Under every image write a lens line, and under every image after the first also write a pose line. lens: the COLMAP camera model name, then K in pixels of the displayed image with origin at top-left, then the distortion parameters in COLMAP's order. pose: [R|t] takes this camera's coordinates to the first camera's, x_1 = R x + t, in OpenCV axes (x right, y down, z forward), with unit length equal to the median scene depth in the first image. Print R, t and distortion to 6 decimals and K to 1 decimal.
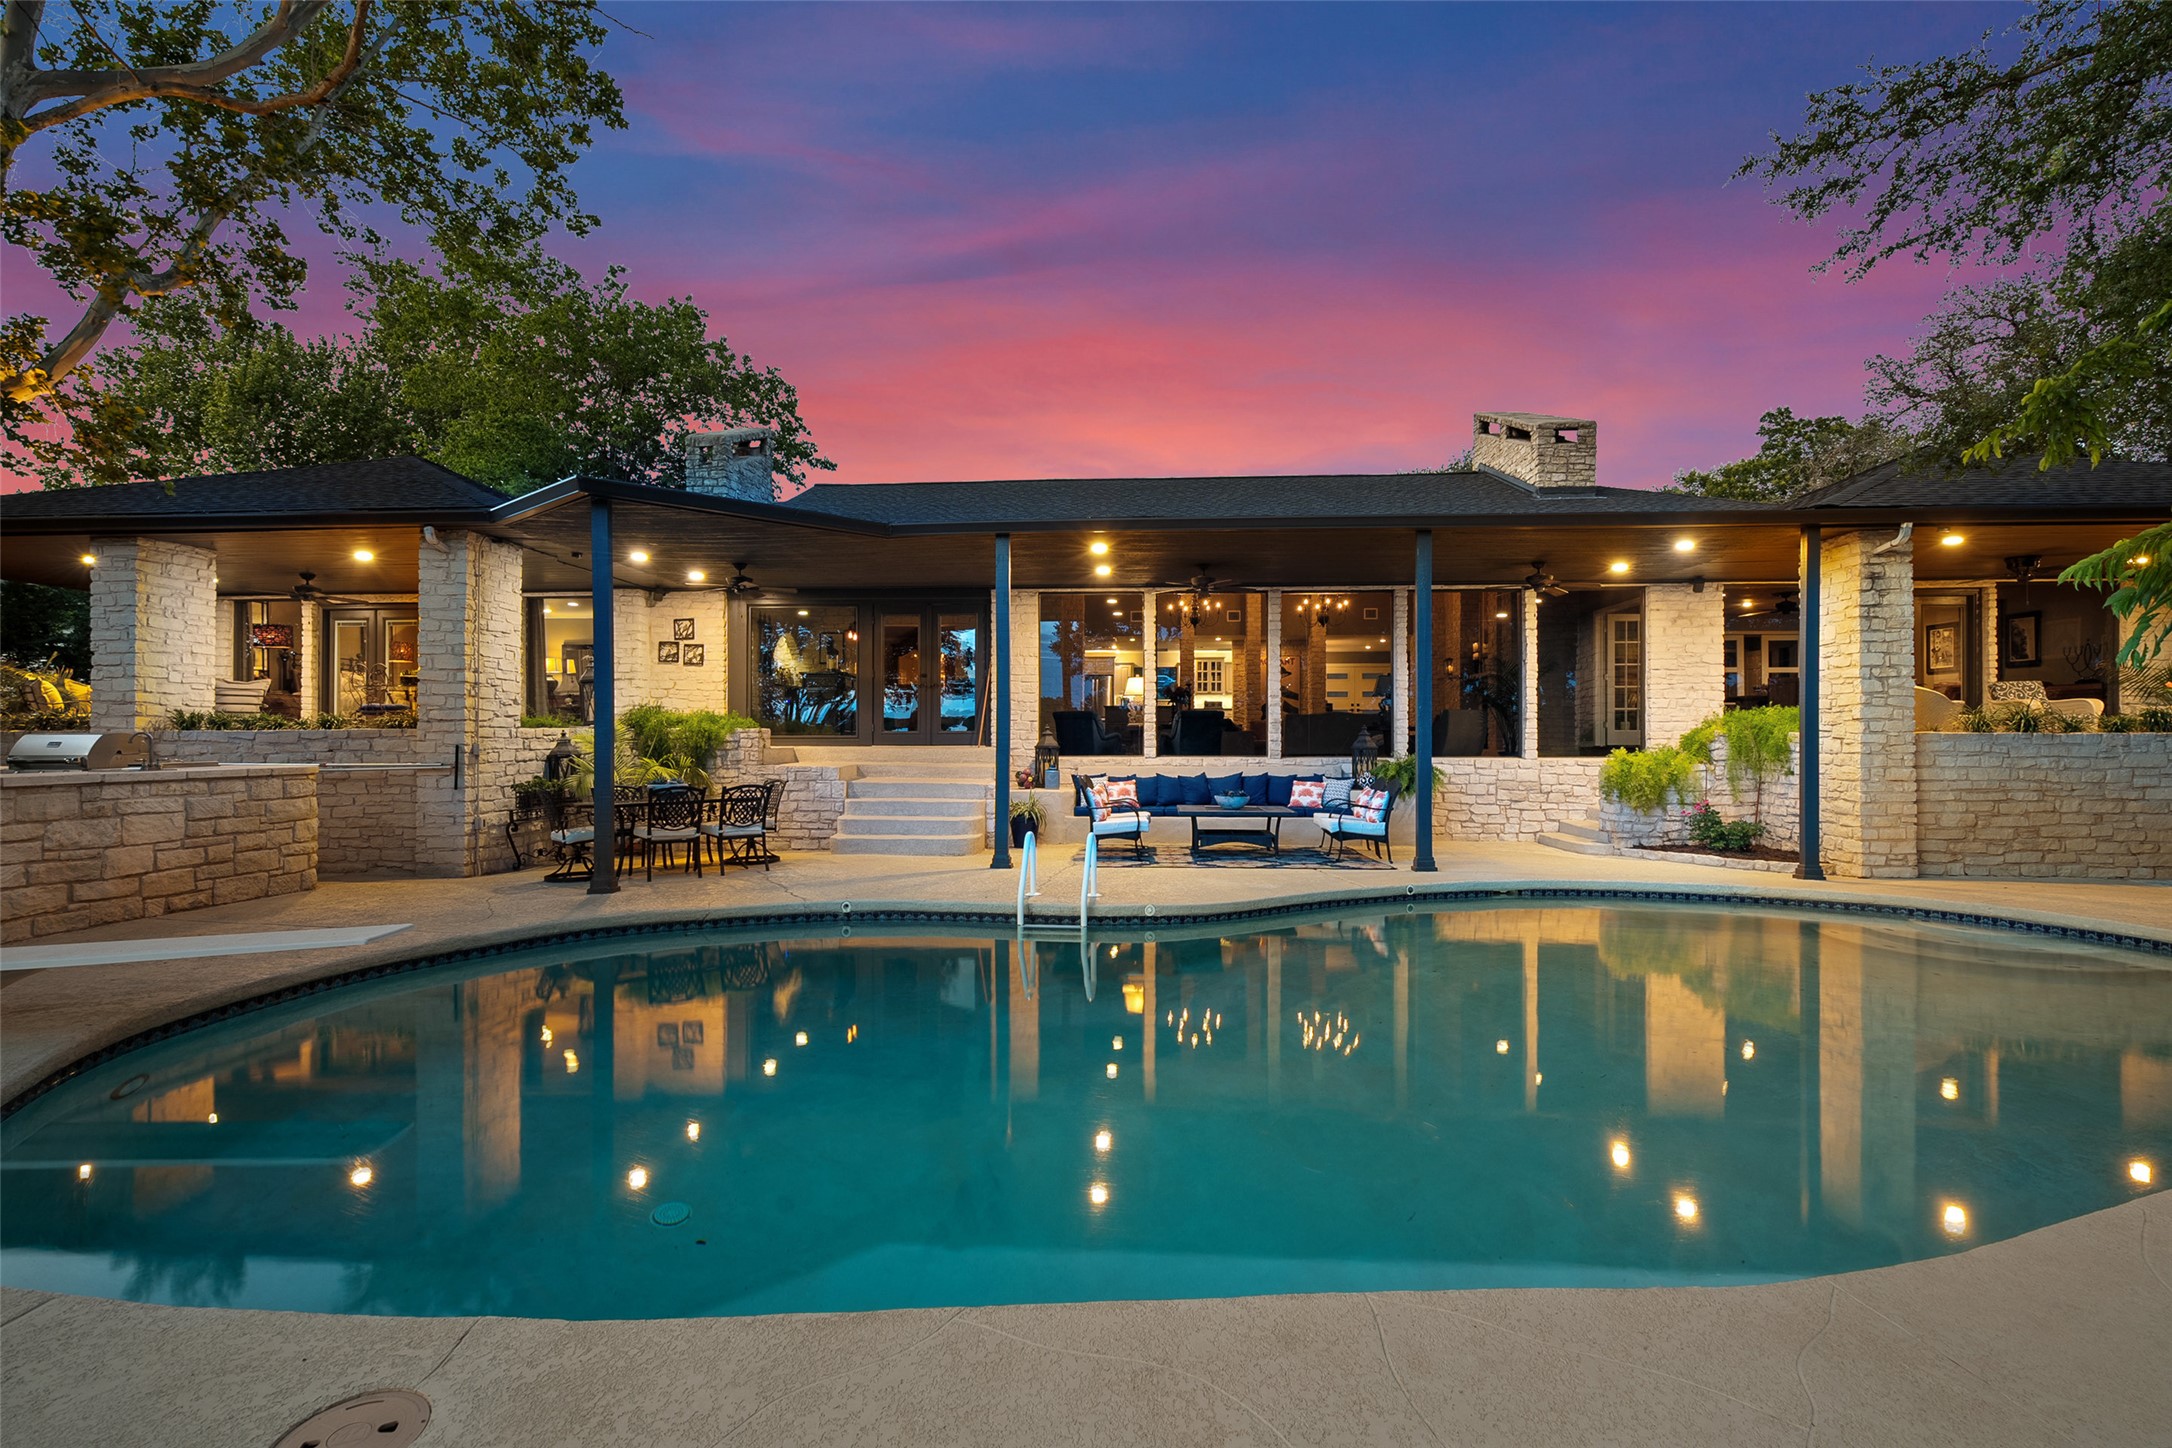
lens RADIAL K [[1004.3, 0, 1086.0], [0, 1004.3, 724.0], [0, 0, 1]] dist [-0.017742, -0.000004]
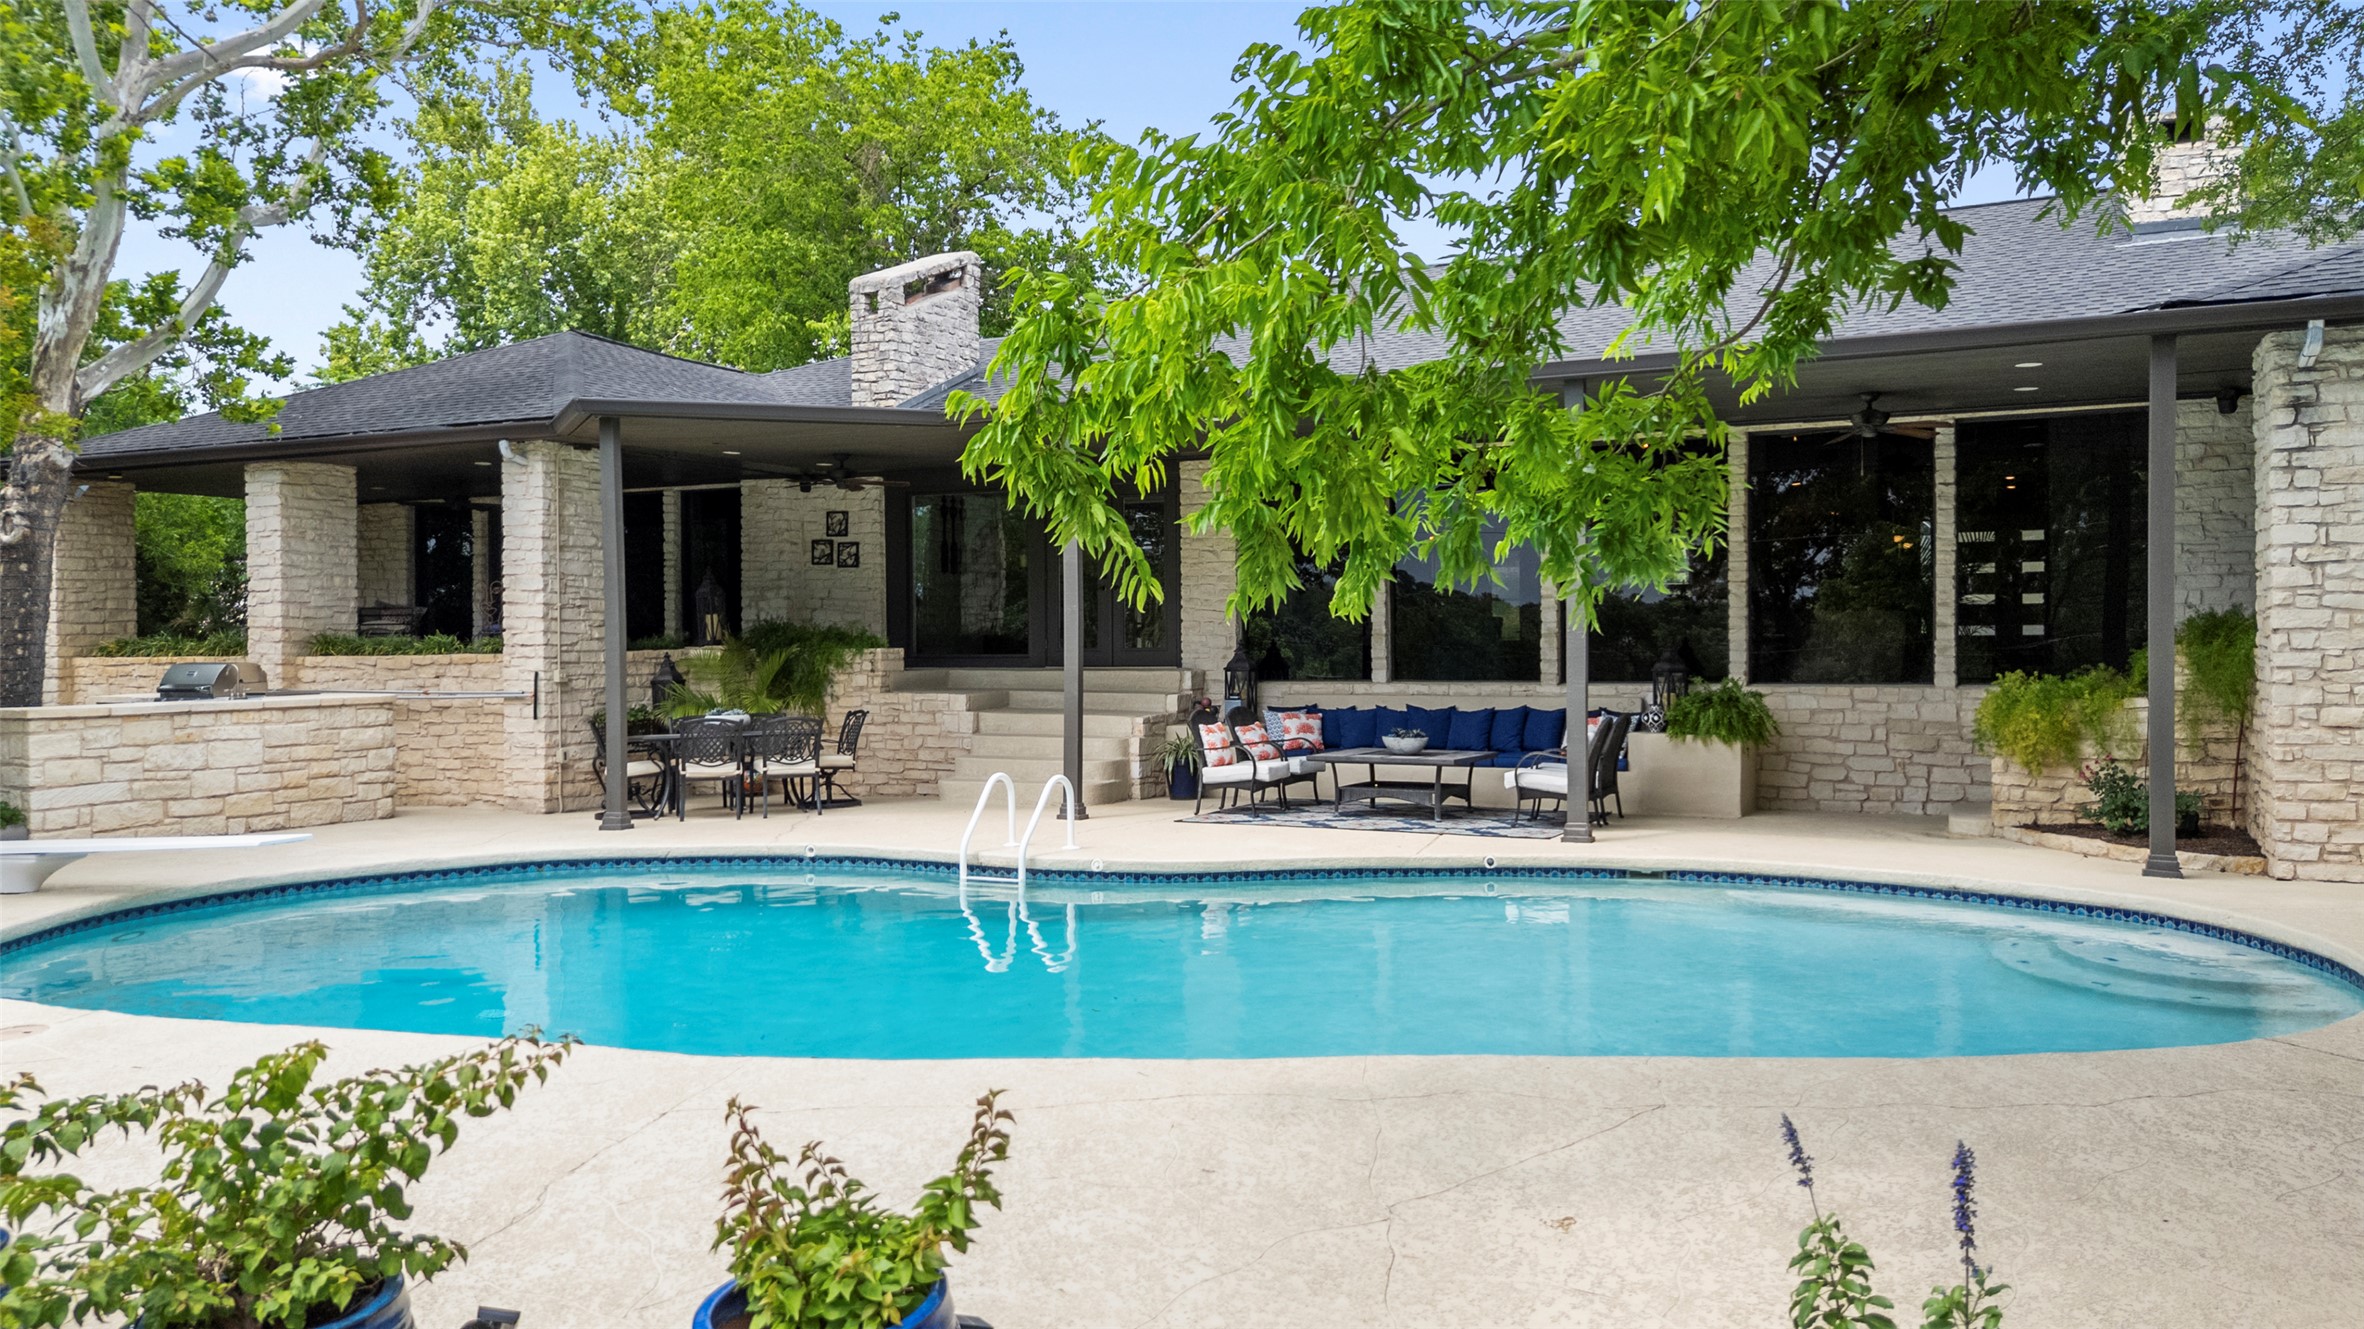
lens RADIAL K [[1656.4, 0, 1182.0], [0, 1656.4, 664.5], [0, 0, 1]] dist [-0.004614, -0.002252]
pose [[0.933453, -0.002823, -0.358687, 0.428487], [0.013173, 0.999564, 0.026414, -0.016690], [0.358457, -0.029381, 0.933084, -0.200576]]
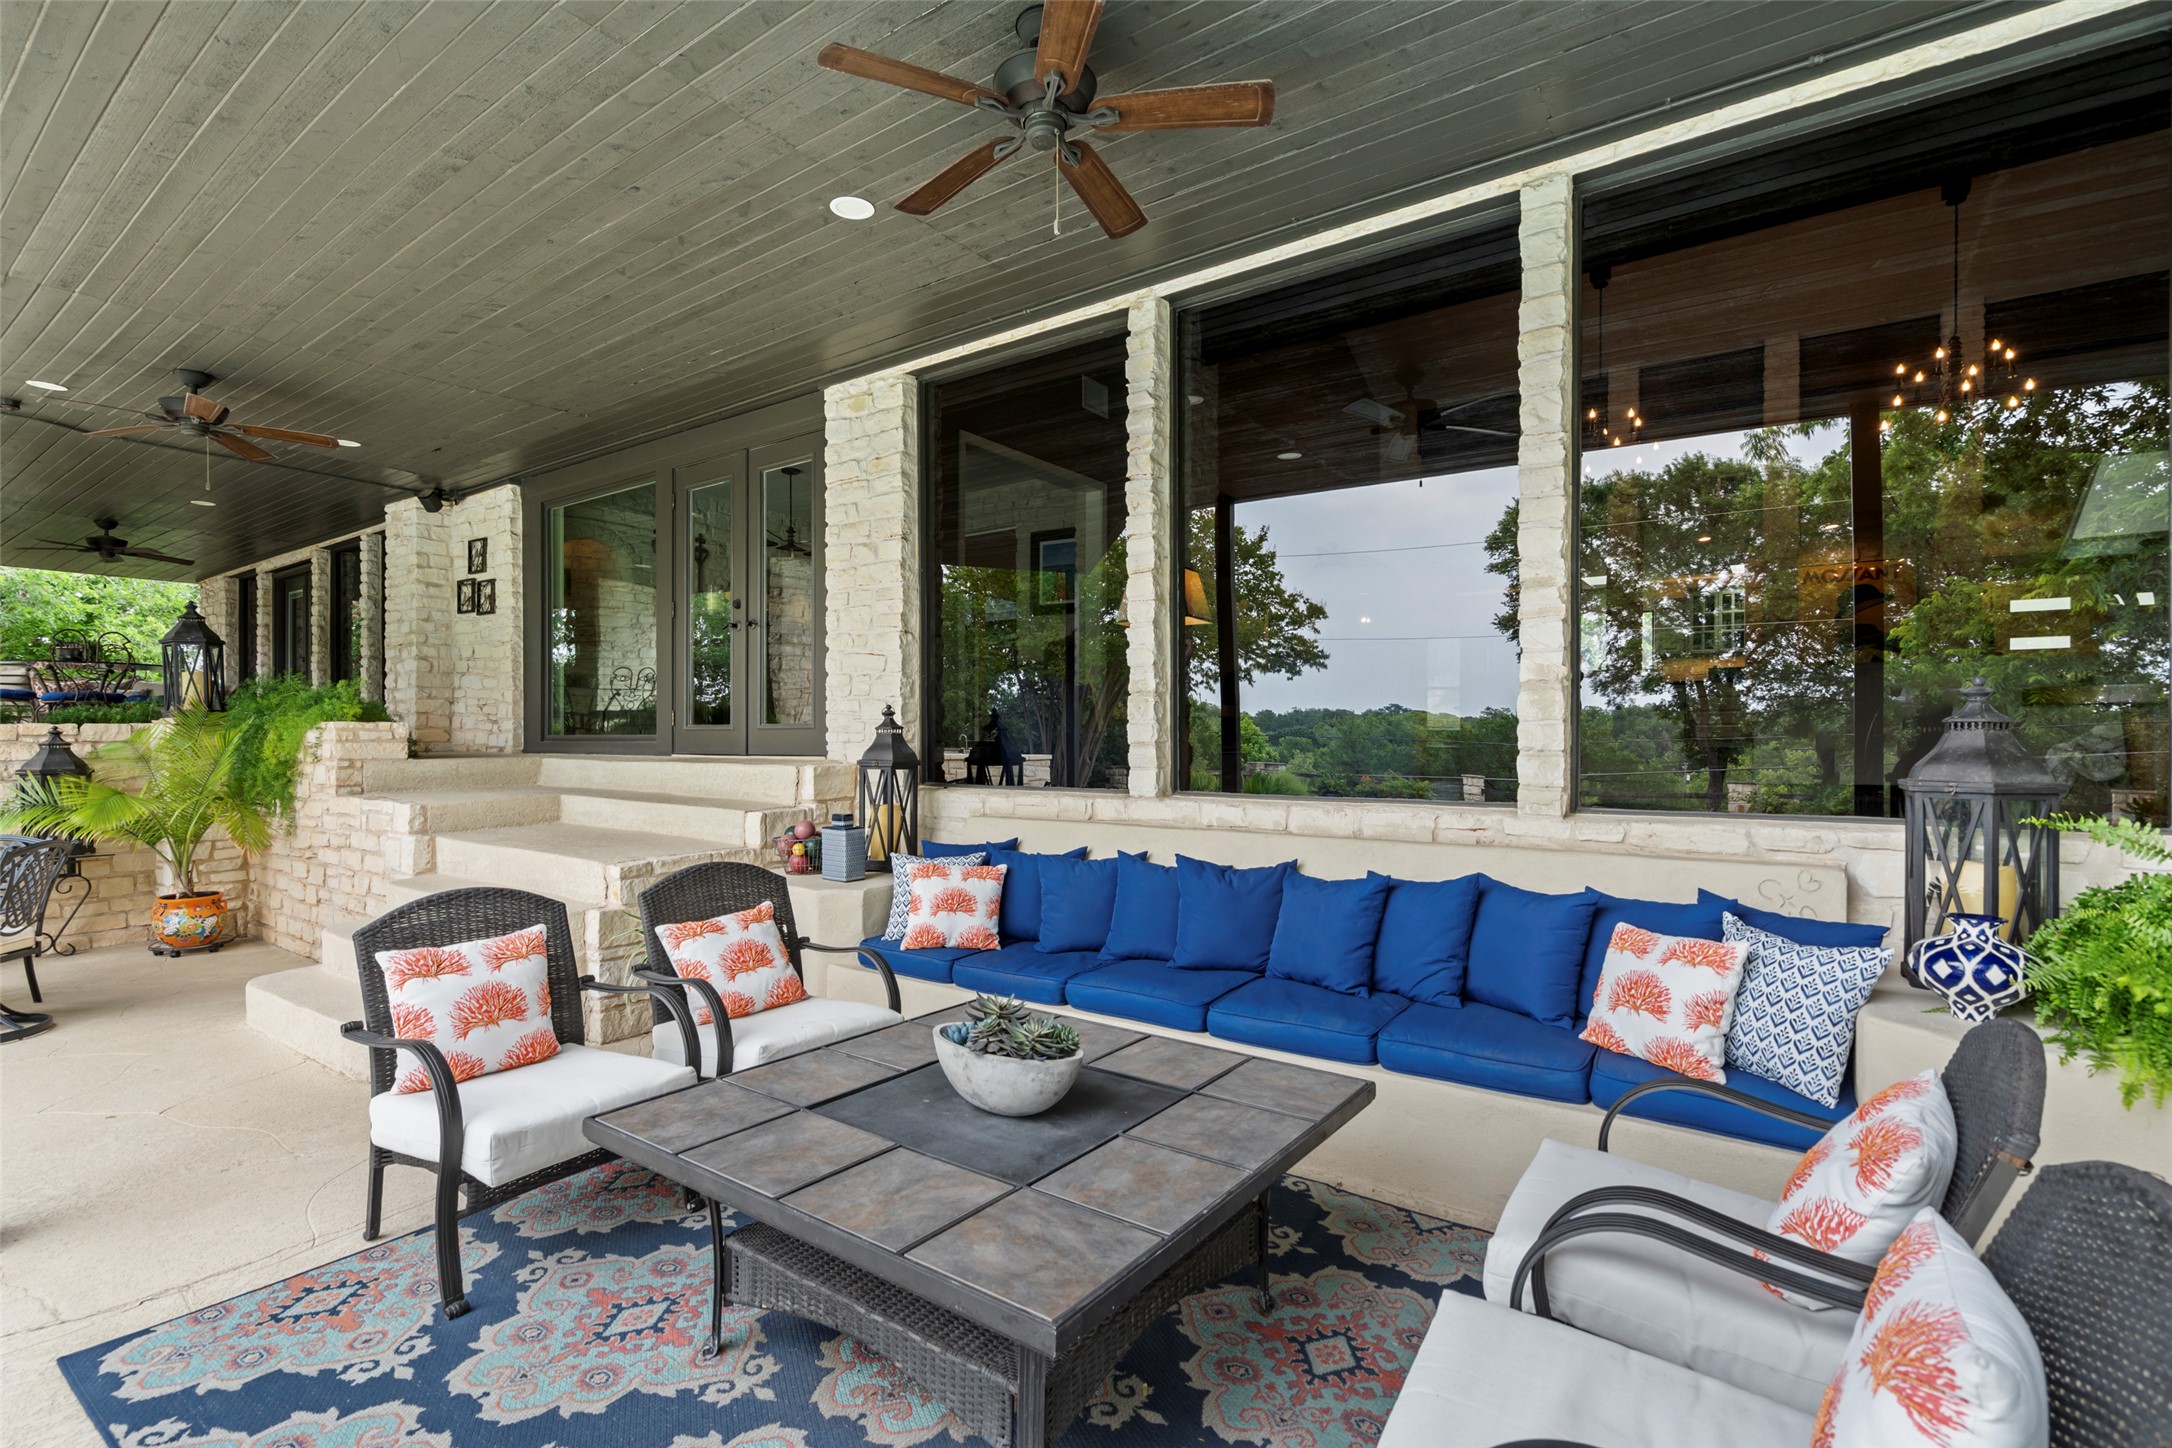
lens RADIAL K [[1004.3, 0, 1086.0], [0, 1004.3, 724.0], [0, 0, 1]] dist [-0.017742, -0.000004]
pose [[0.863243, -0.009634, -0.504697, 0.256414], [0.009556, 0.999951, -0.002744, 0.010955], [0.504699, -0.002454, 0.863292, 0.837847]]
